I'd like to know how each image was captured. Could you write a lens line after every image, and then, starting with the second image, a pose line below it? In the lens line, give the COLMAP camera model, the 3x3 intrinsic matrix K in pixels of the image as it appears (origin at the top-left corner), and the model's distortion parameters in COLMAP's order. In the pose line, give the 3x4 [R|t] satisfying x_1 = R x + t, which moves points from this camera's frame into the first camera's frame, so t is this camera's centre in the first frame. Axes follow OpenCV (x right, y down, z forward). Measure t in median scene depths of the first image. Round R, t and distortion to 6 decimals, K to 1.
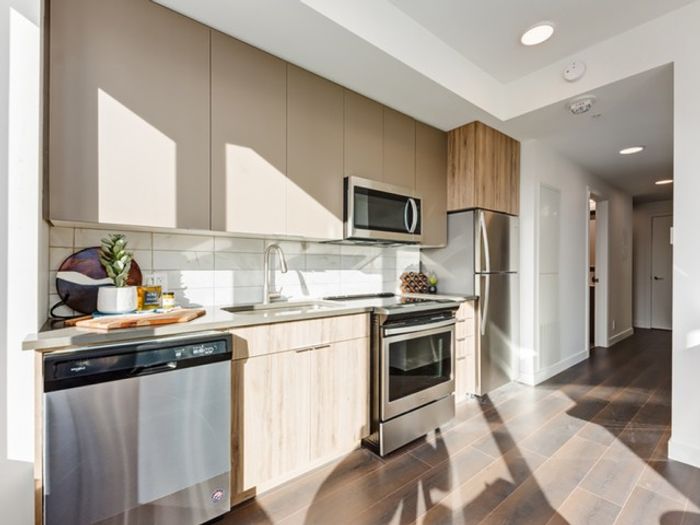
lens RADIAL K [[340.9, 0, 353.6], [0, 340.9, 265.2], [0, 0, 1]] dist [0.002470, 0.000335]
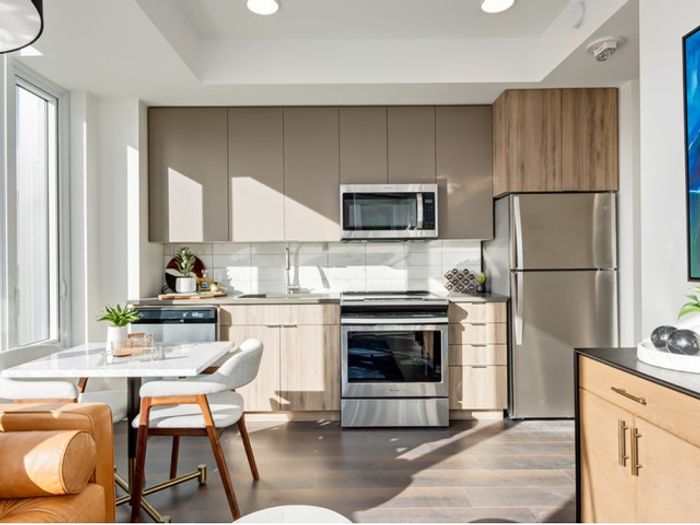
lens RADIAL K [[438.3, 0, 334.9], [0, 438.3, 260.7], [0, 0, 1]] dist [0.006722, 0.001533]
pose [[0.758172, -0.009253, -0.651989, 0.917585], [0.011718, 0.999931, -0.000565, -0.006193], [0.651949, -0.007212, 0.758228, -0.123862]]
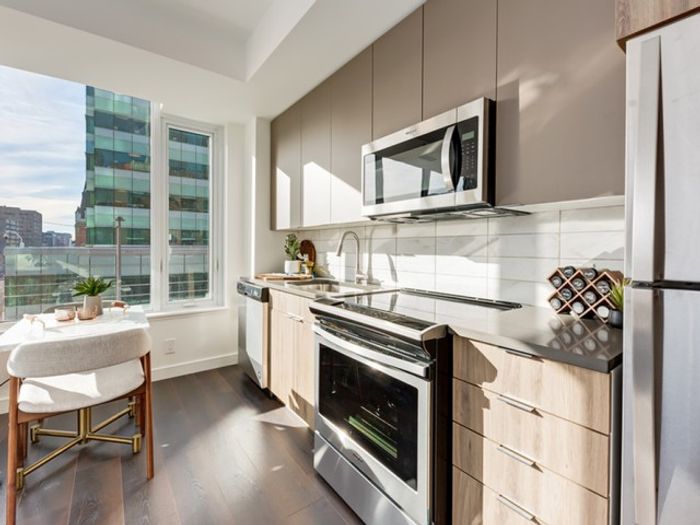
lens RADIAL K [[318.8, 0, 348.2], [0, 318.8, 247.4], [0, 0, 1]] dist [-0.000064, -0.000105]
pose [[-0.067716, -0.001424, -0.997704, 0.781353], [0.002044, 0.999997, -0.001566, -0.004407], [0.997703, -0.002145, -0.067713, 0.999094]]
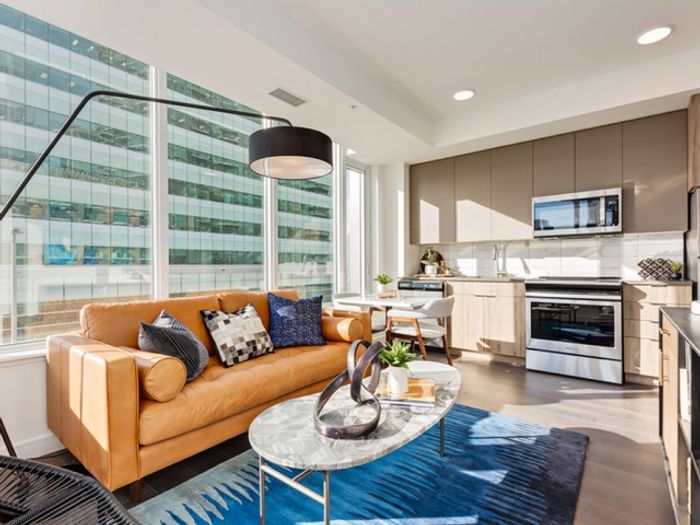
lens RADIAL K [[340.9, 0, 353.6], [0, 340.9, 265.2], [0, 0, 1]] dist [0.002470, 0.000335]
pose [[0.200923, -0.005305, -0.979593, 1.349853], [0.007932, 0.999961, -0.003789, 0.049672], [0.979575, -0.007009, 0.200958, -0.128004]]
